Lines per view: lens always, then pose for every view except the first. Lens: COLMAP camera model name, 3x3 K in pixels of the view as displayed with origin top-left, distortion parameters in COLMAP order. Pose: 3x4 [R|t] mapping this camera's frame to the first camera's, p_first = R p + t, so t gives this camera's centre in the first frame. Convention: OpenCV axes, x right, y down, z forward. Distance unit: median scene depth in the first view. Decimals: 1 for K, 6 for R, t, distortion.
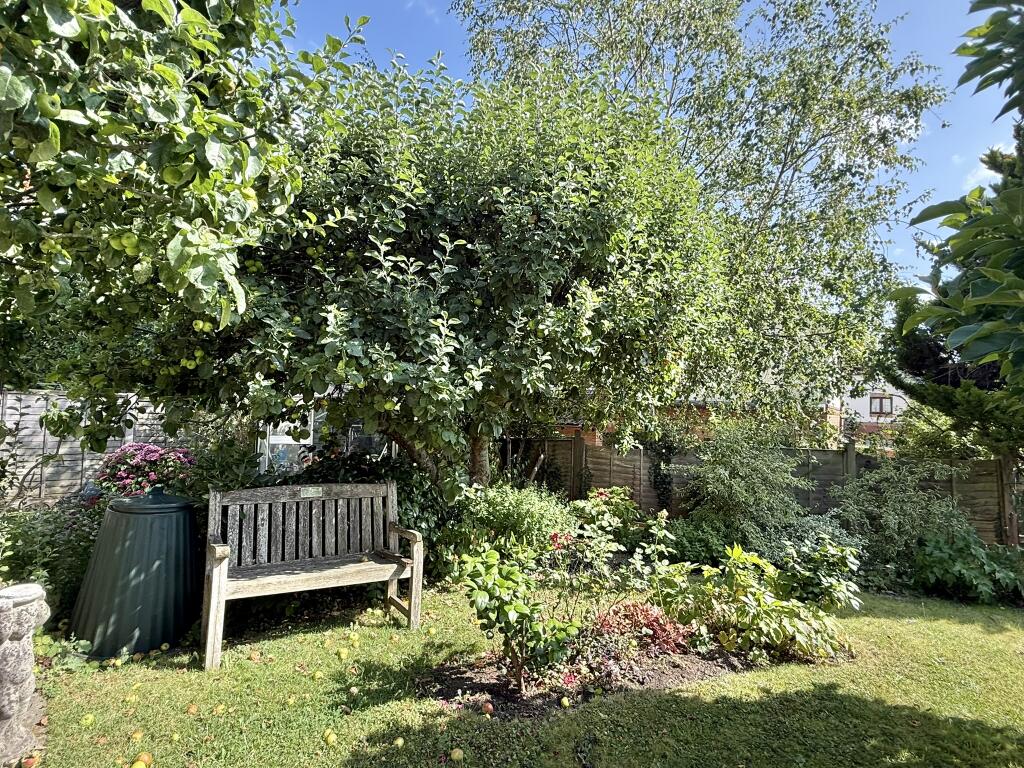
lens RADIAL K [[523.2, 0, 507.8], [0, 523.2, 387.5], [0, 0, 1]] dist [-0.001222, -0.000127]
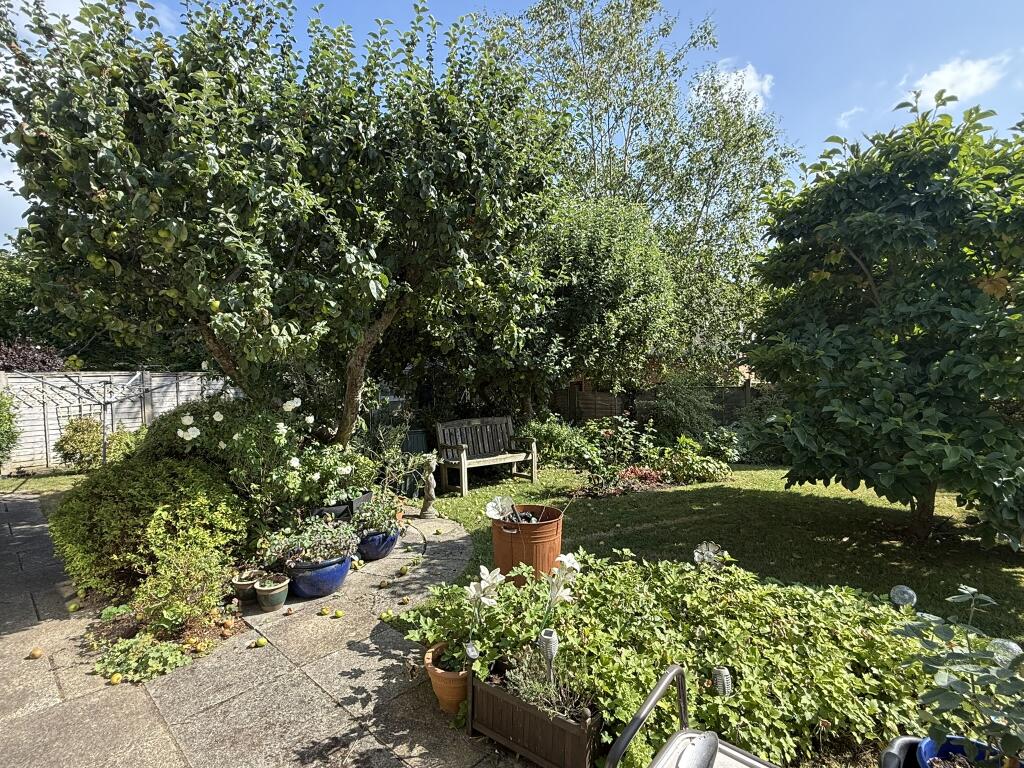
lens RADIAL K [[523.2, 0, 507.8], [0, 523.2, 387.5], [0, 0, 1]] dist [-0.001222, -0.000127]
pose [[0.992425, -0.051314, 0.111625, -0.499466], [0.040358, 0.994339, 0.098291, -0.124650], [-0.116036, -0.093042, 0.988878, -1.008786]]
